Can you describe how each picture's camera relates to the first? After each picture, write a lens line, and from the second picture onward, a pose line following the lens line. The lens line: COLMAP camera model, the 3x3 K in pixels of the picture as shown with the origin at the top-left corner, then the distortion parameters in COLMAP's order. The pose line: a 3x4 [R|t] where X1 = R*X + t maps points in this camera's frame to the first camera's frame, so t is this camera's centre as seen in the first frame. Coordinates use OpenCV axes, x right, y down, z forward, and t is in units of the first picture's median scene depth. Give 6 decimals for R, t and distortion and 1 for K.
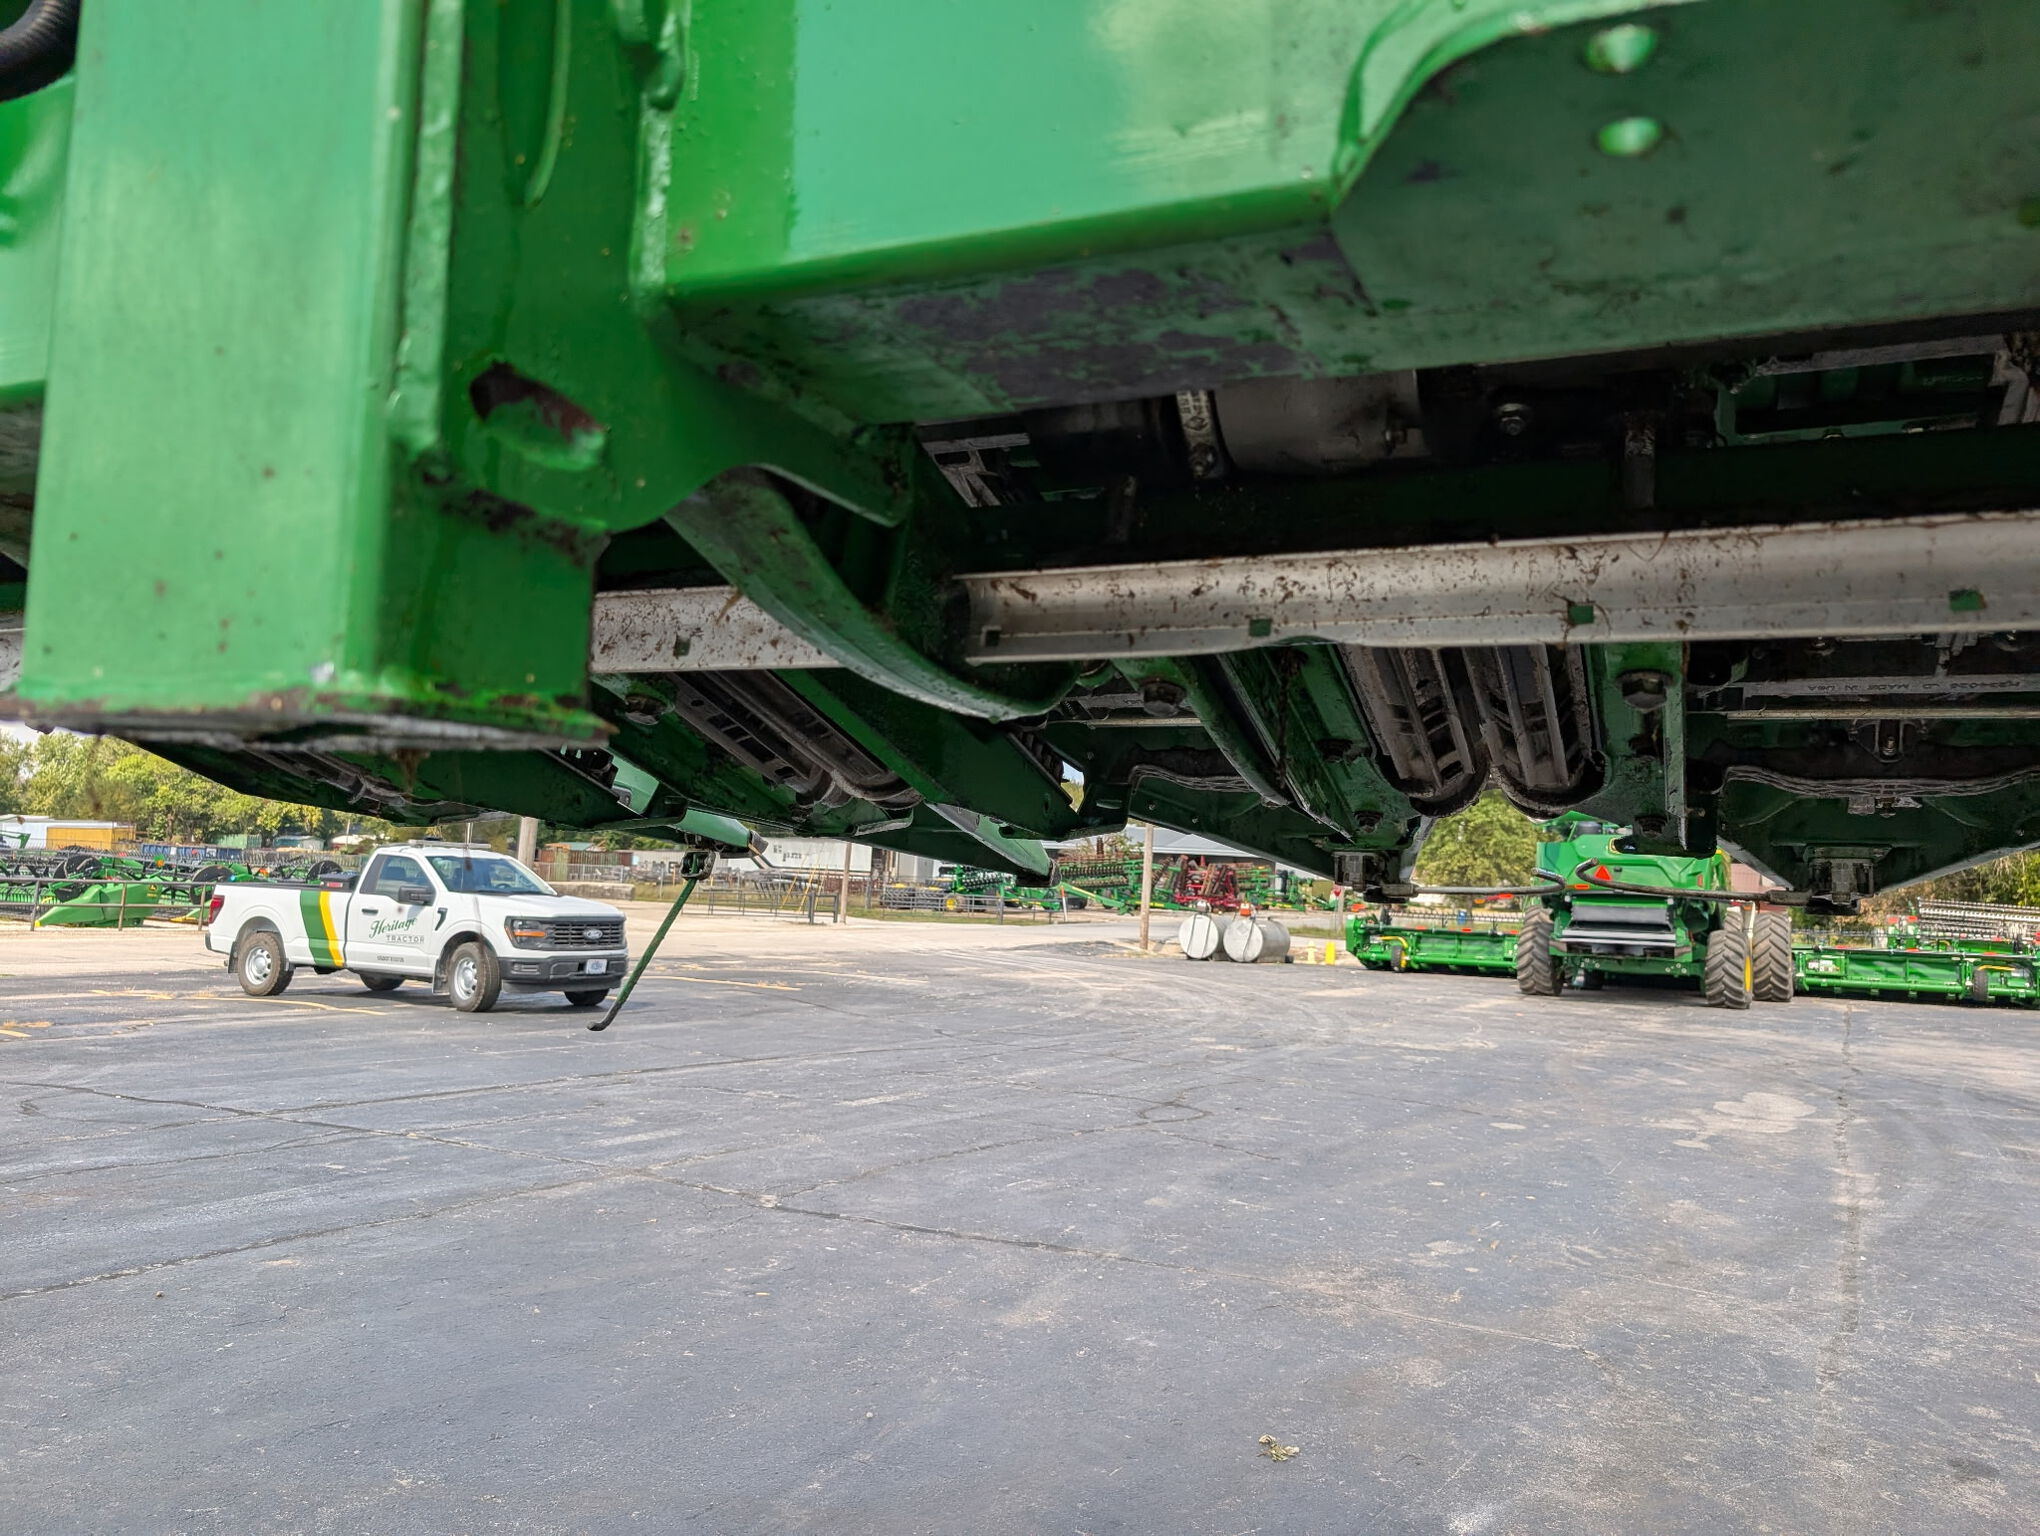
lens RADIAL K [[1470.0, 0, 1041.1], [0, 1470.0, 745.1], [0, 0, 1]] dist [0.011516, -0.010553]
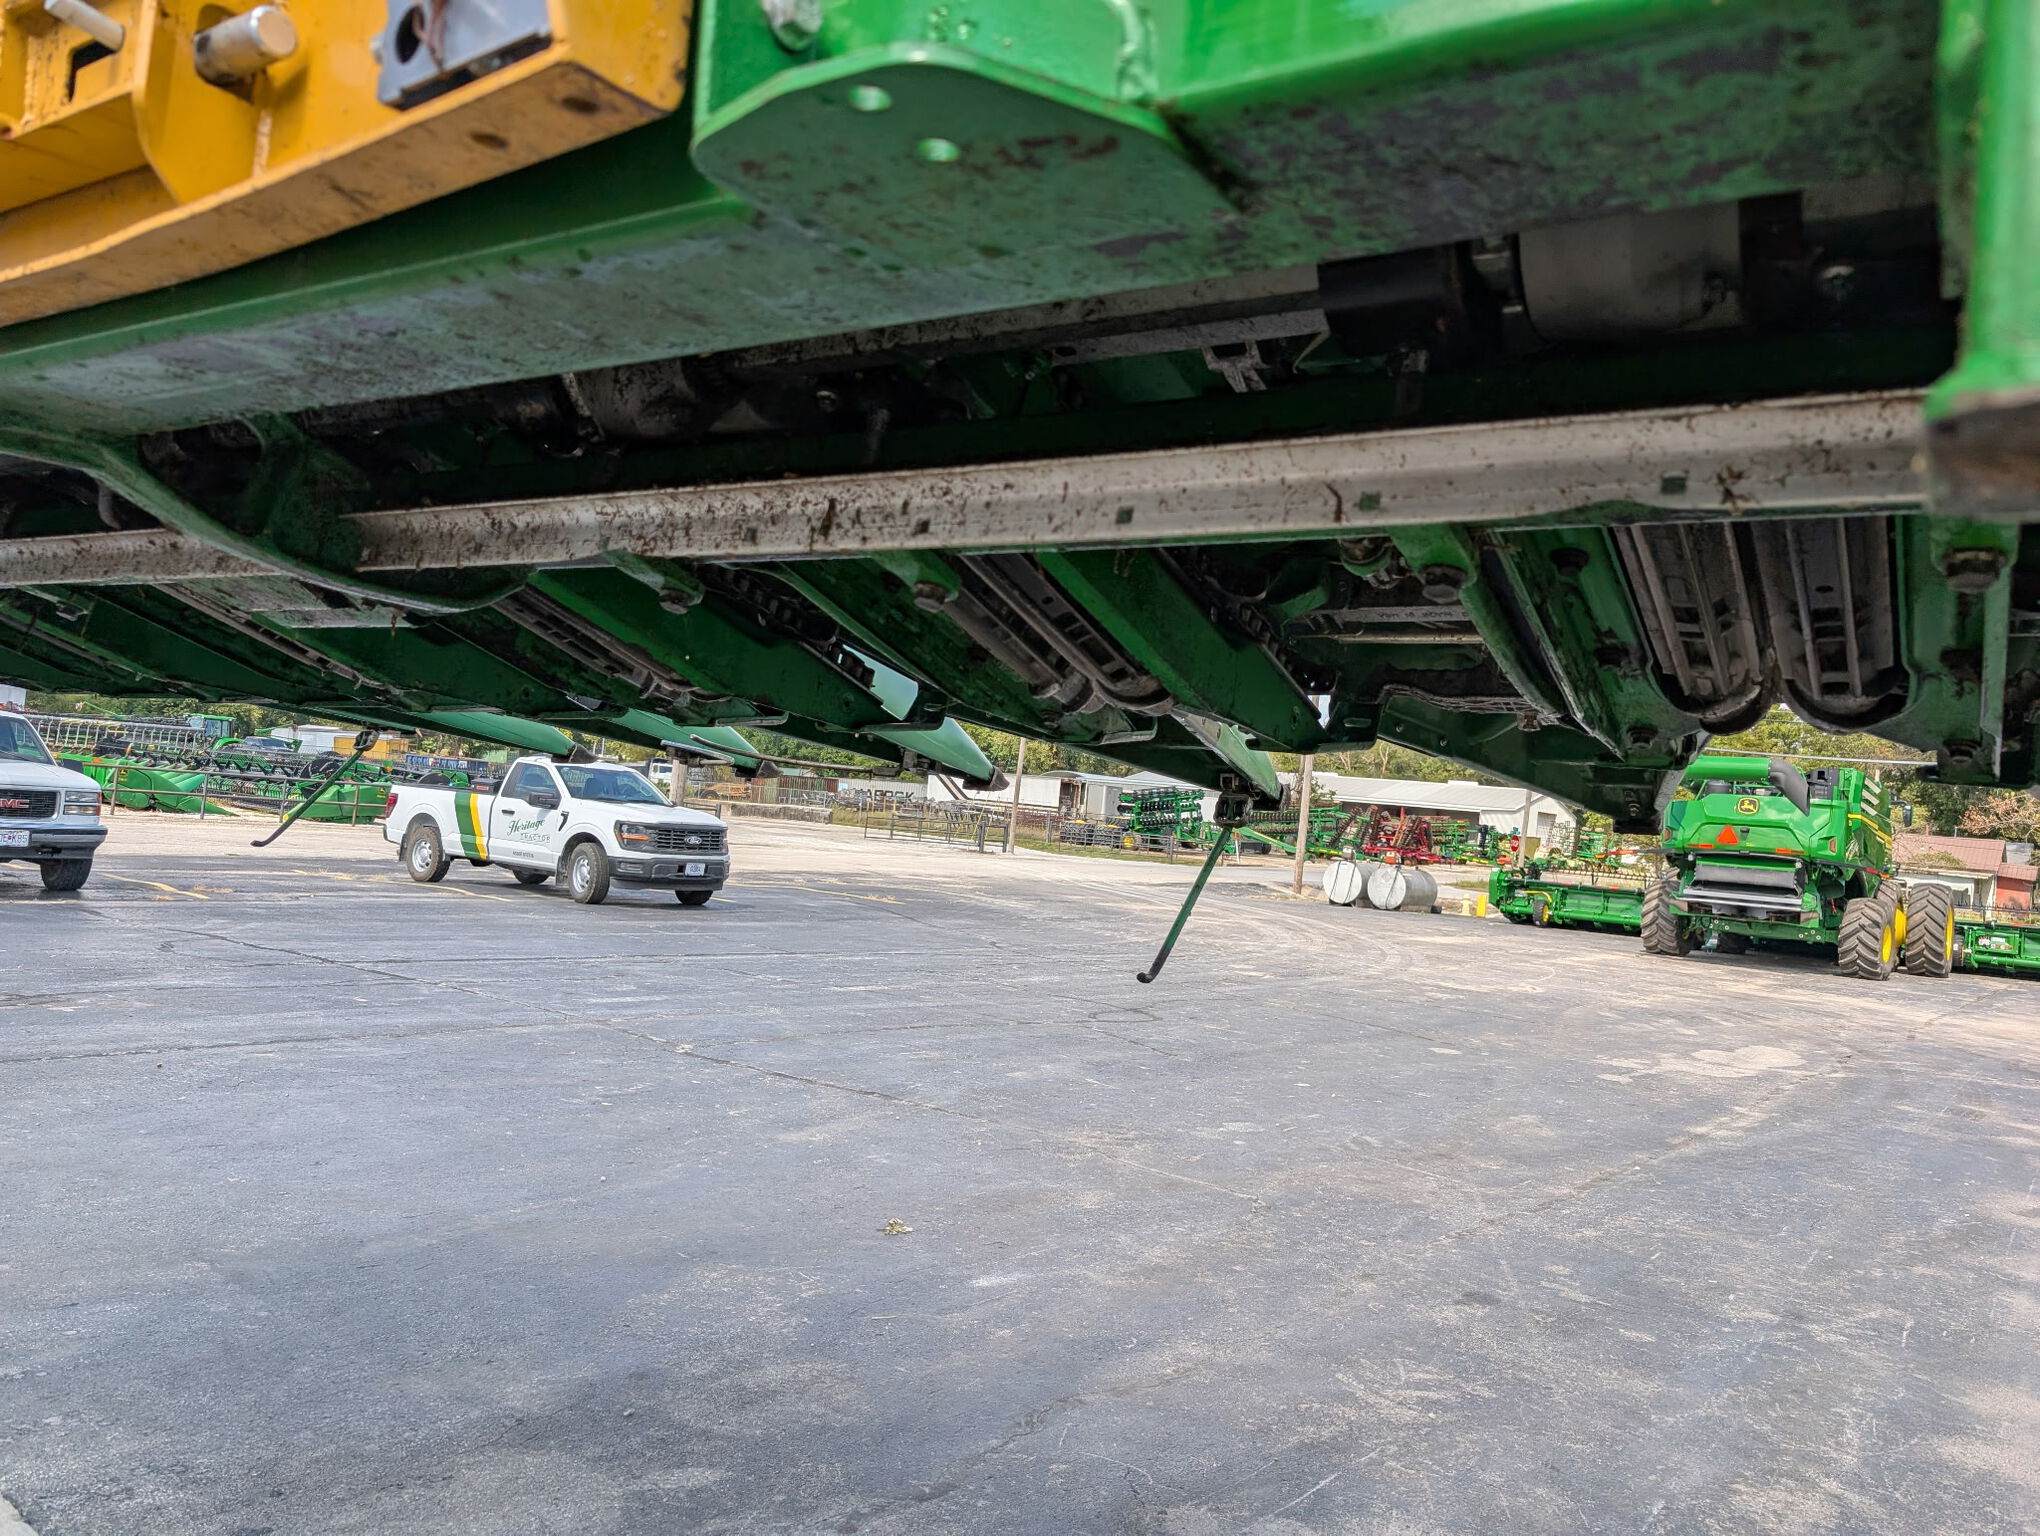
lens RADIAL K [[1470.0, 0, 1035.2], [0, 1470.0, 760.4], [0, 0, 1]] dist [0.011516, -0.010553]
pose [[0.987332, 0.037531, -0.154165, 0.113485], [-0.029780, 0.998188, 0.052285, 0.001899], [0.155848, -0.047031, 0.986661, -0.051953]]
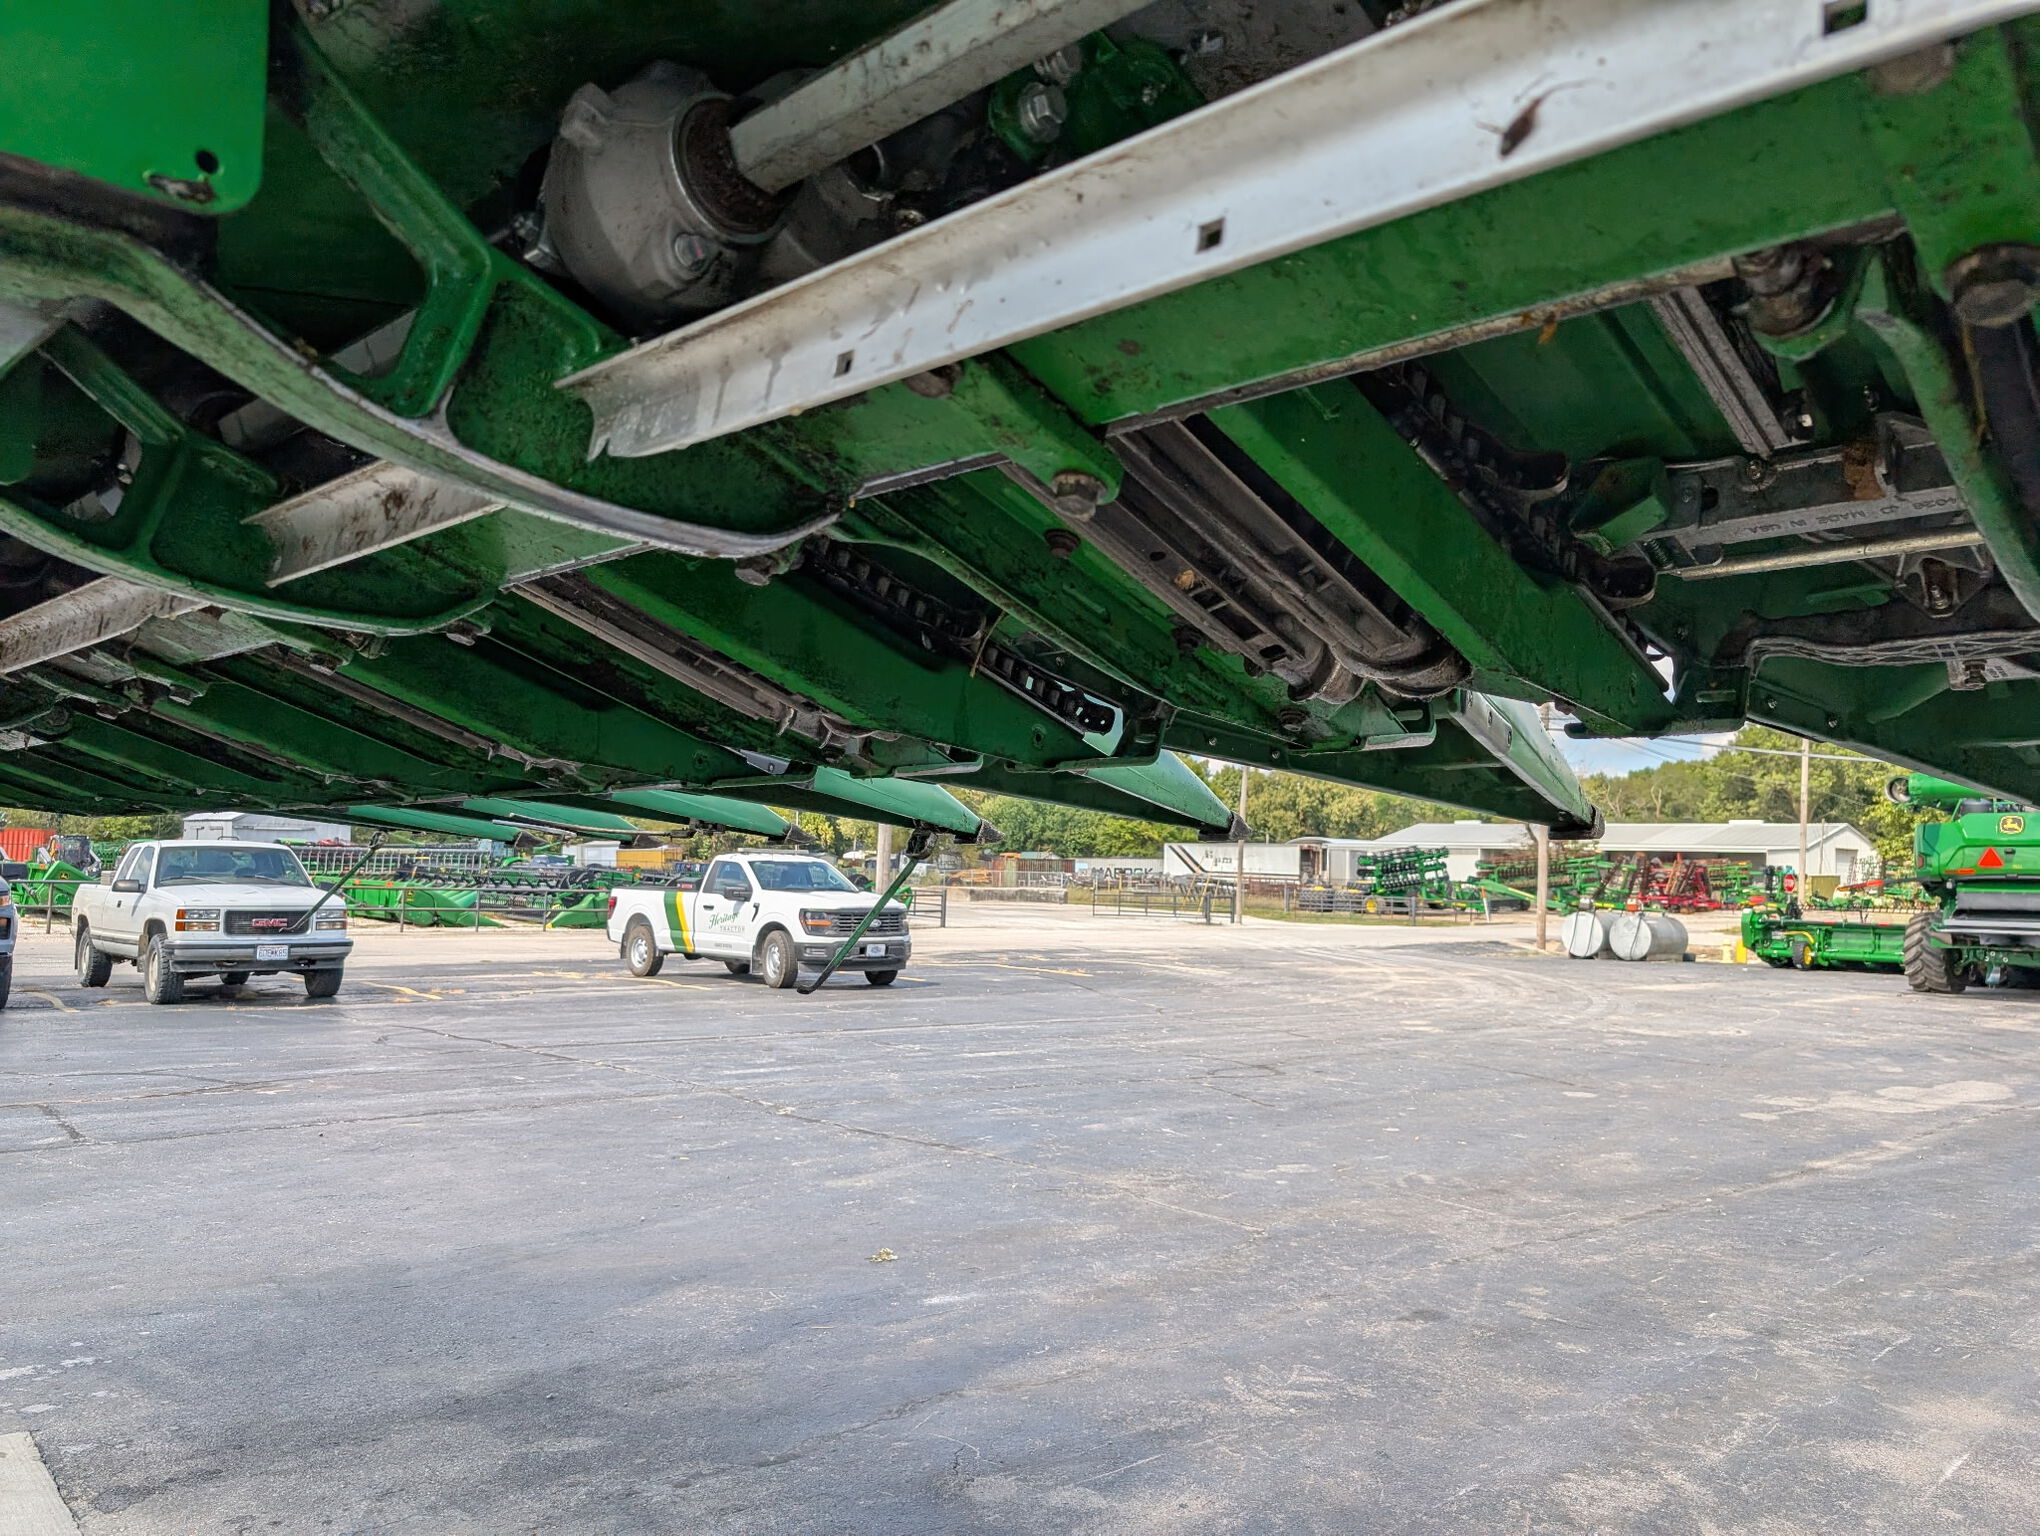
lens RADIAL K [[1470.0, 0, 1021.3], [0, 1470.0, 742.1], [0, 0, 1]] dist [0.011516, -0.010553]
pose [[0.943418, -0.048050, -0.328105, 0.187789], [0.045907, 0.998844, -0.014277, 0.005412], [0.328412, -0.001593, 0.944533, -0.064810]]
